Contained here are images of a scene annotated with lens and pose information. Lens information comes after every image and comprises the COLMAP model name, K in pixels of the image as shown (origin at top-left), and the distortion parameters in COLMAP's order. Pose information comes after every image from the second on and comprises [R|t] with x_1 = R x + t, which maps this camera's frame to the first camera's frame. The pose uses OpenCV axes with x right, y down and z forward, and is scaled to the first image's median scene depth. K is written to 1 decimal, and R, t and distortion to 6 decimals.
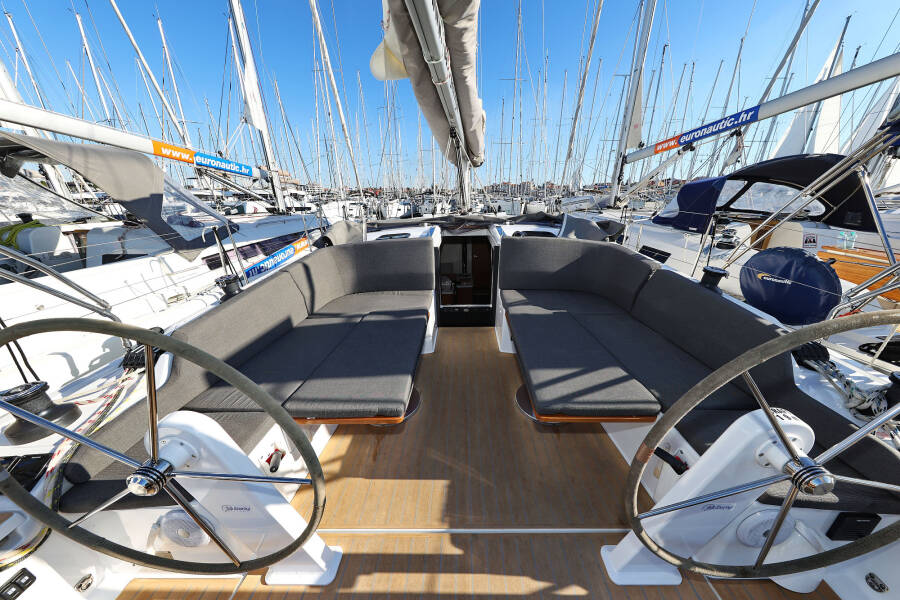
lens RADIAL K [[283.6, 0, 457.7], [0, 283.6, 337.8], [0, 0, 1]] dist [-0.003982, 0.000253]
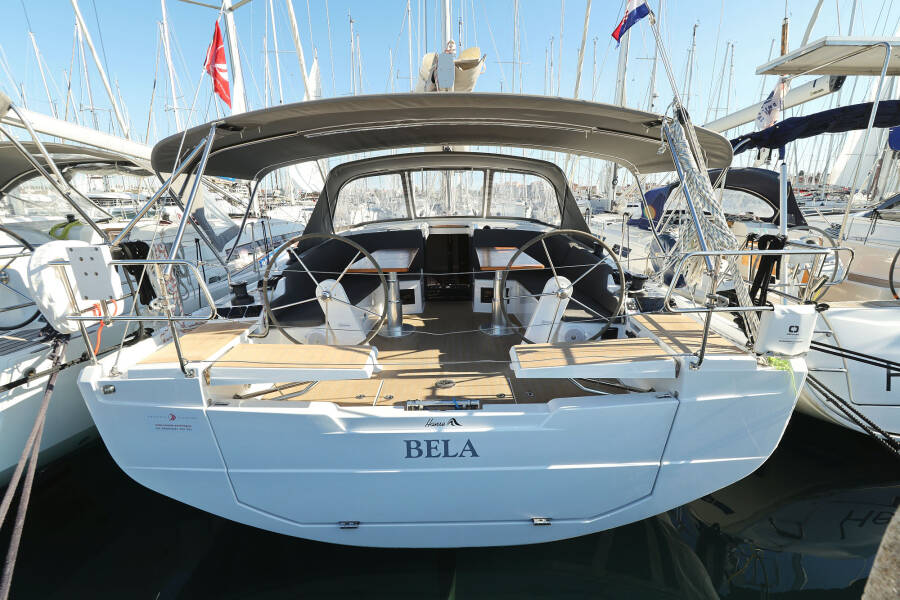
lens RADIAL K [[410.9, 0, 447.4], [0, 410.9, 323.2], [0, 0, 1]] dist [-0.003399, -0.000022]
pose [[0.999955, -0.002168, 0.009240, 0.005082], [0.003715, 0.985285, -0.170880, 0.380304], [-0.008734, 0.170906, 0.985249, -0.779444]]
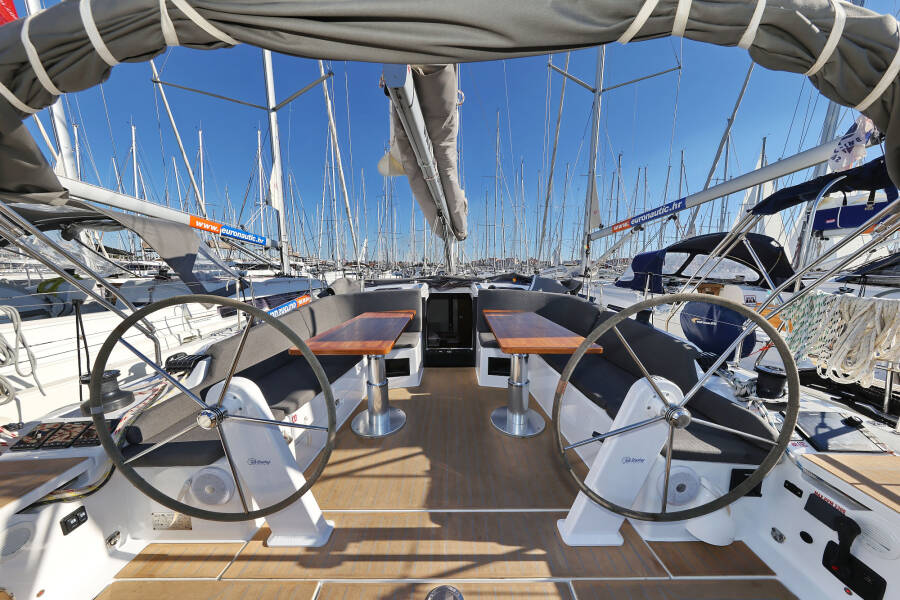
lens RADIAL K [[283.6, 0, 448.8], [0, 283.6, 339.3], [0, 0, 1]] dist [-0.003982, 0.000253]
pose [[0.999891, 0.008865, 0.011847, 0.013700], [-0.006093, 0.976299, -0.216340, 0.093843], [-0.013484, 0.216244, 0.976246, -0.104302]]
